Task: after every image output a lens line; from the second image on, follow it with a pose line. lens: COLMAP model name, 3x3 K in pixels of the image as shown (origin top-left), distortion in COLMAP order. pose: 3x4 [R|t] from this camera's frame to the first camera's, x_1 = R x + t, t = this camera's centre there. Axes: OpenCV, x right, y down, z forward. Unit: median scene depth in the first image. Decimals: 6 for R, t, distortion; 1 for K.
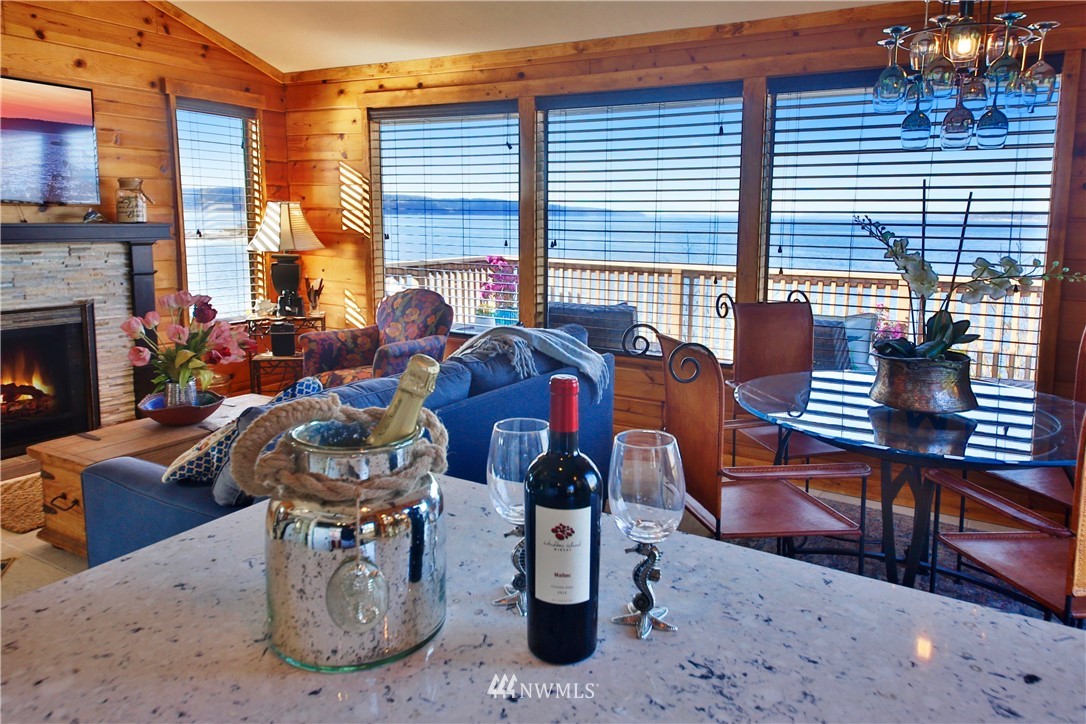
lens RADIAL K [[731.0, 0, 589.0], [0, 731.0, 307.3], [0, 0, 1]] dist [0.064568, -0.030101]
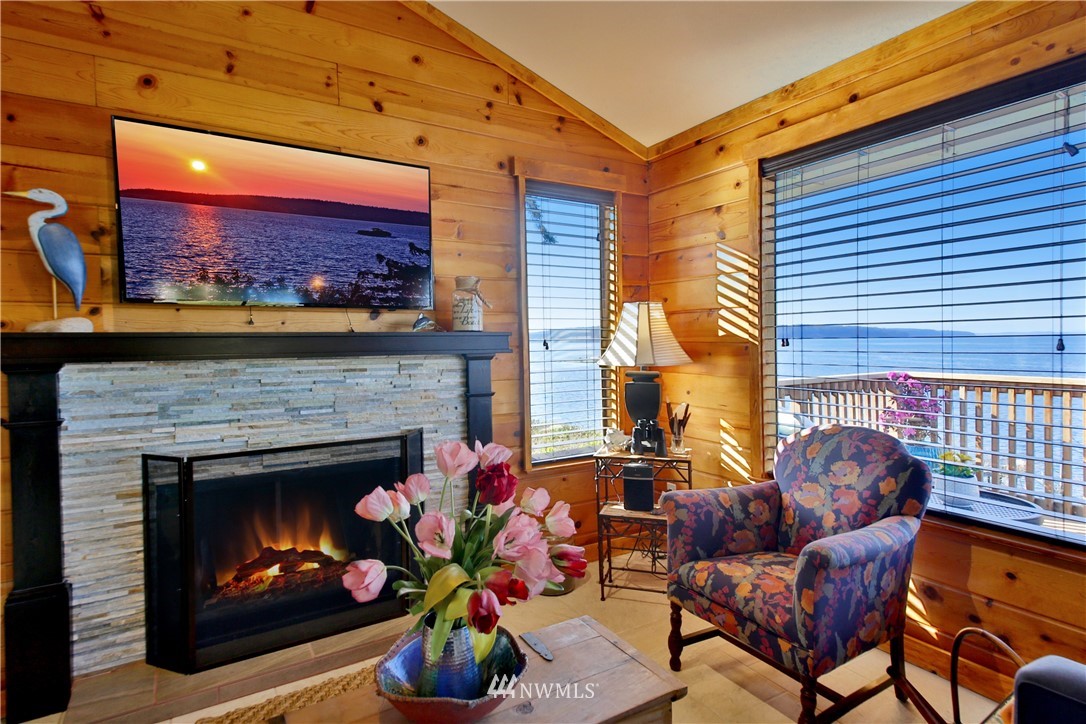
lens RADIAL K [[602.1, 0, 543.0], [0, 602.1, 362.0], [0, 0, 1]] dist [0.051079, 0.000300]
pose [[0.853073, -0.012171, -0.521650, -0.193341], [-0.034155, 0.996282, -0.079099, -0.030938], [0.520673, 0.085294, 0.849485, 0.462076]]
